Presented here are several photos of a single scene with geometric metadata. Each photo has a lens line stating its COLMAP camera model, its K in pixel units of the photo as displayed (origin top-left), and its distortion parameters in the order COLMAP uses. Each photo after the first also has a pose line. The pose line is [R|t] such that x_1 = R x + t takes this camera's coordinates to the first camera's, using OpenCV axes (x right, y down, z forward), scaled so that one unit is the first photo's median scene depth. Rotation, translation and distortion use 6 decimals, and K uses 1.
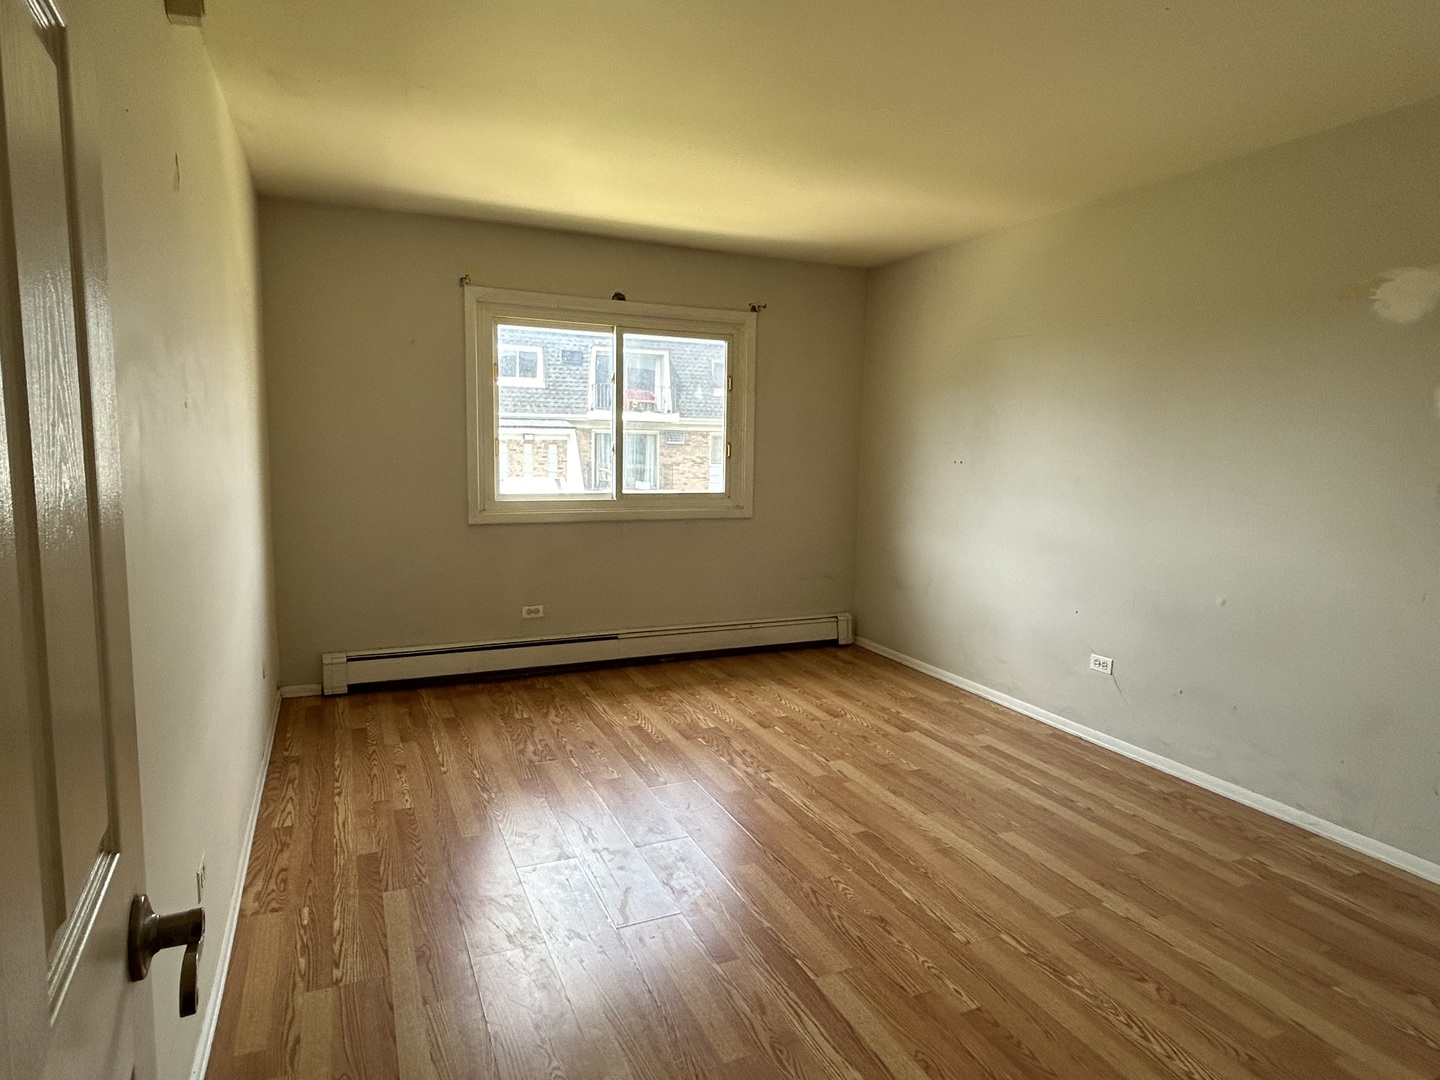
lens RADIAL K [[826.7, 0, 714.8], [0, 826.7, 539.2], [0, 0, 1]] dist [-0.009785, 0.005437]
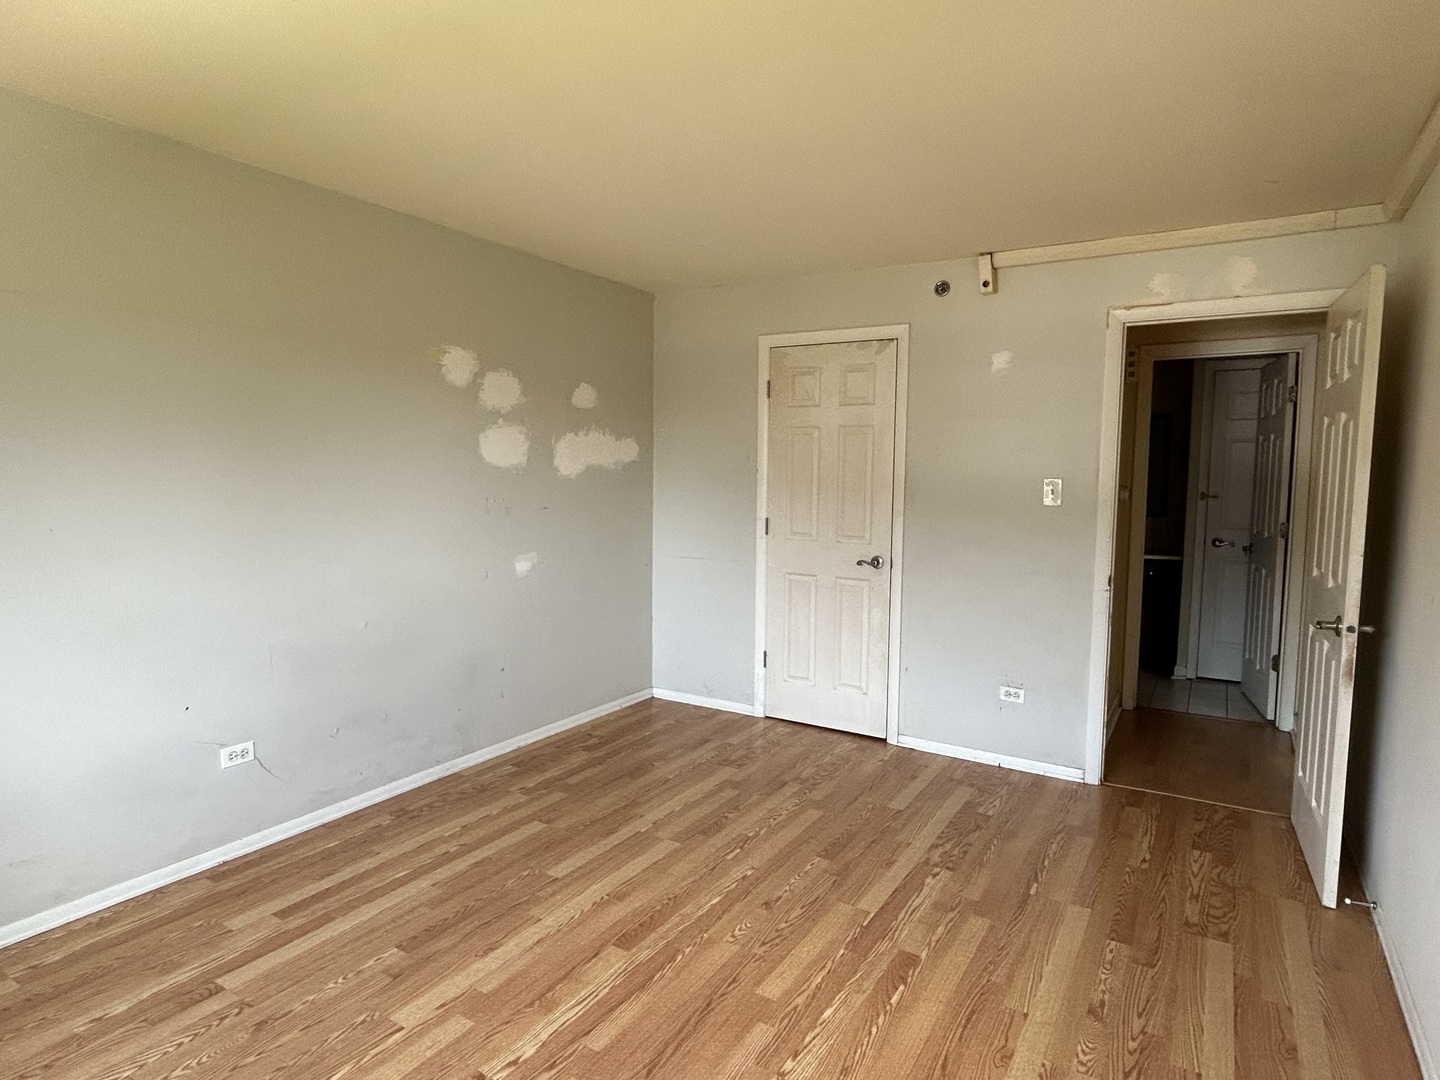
lens RADIAL K [[826.7, 0, 712.9], [0, 826.7, 535.9], [0, 0, 1]] dist [-0.009785, 0.005437]
pose [[-0.554977, -0.094479, 0.826483, -0.529737], [0.079089, 0.983036, 0.165484, -0.189697], [-0.828098, 0.157206, -0.538090, 1.297065]]
